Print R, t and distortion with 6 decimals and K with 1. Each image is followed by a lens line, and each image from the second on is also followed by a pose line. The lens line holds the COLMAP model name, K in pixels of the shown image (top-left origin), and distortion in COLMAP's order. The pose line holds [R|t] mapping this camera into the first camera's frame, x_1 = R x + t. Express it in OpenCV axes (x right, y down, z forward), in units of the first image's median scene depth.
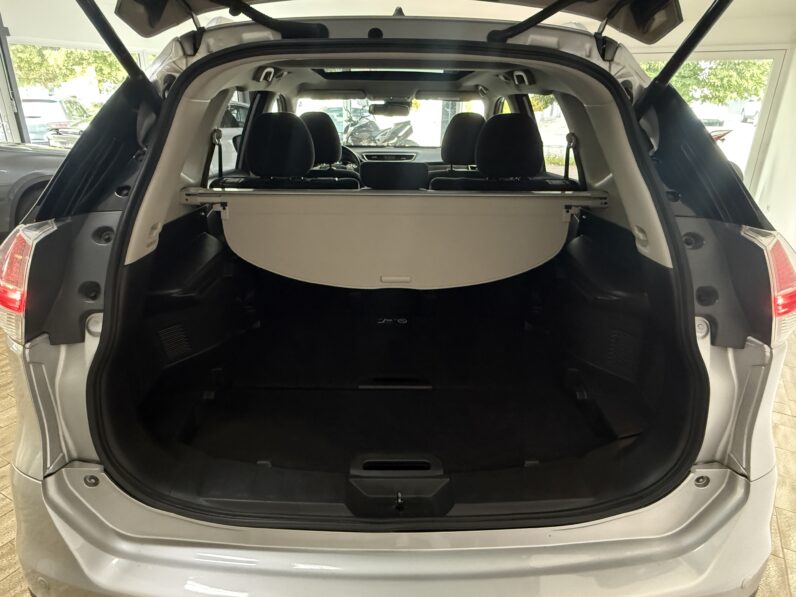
lens RADIAL K [[516.2, 0, 395.7], [0, 516.2, 301.5], [0, 0, 1]] dist [0.000022, 0.005223]
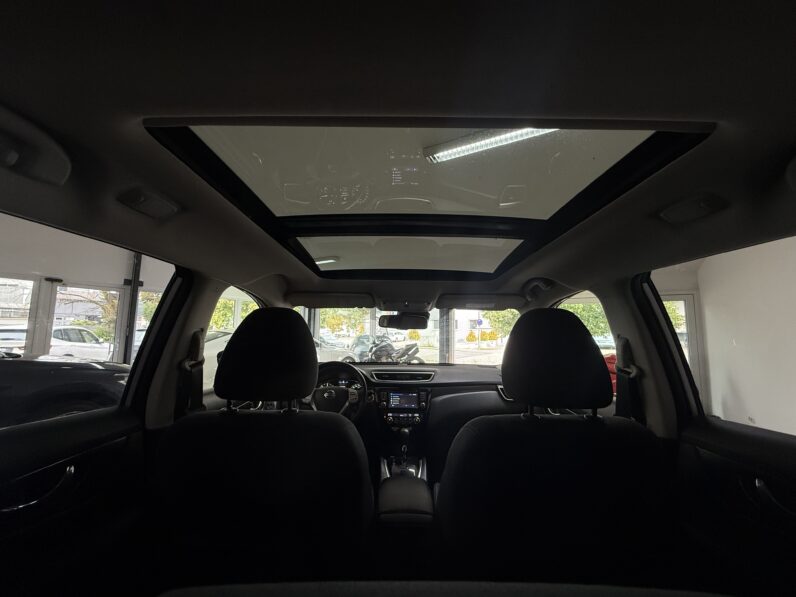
lens RADIAL K [[316.1, 0, 399.0], [0, 316.1, 299.4], [0, 0, 1]] dist [-0.003133, -0.000099]
pose [[0.999815, 0.001973, -0.019133, -0.003569], [-0.010636, 0.885538, -0.464445, -0.057983], [0.016027, 0.464562, 0.885395, 0.185735]]
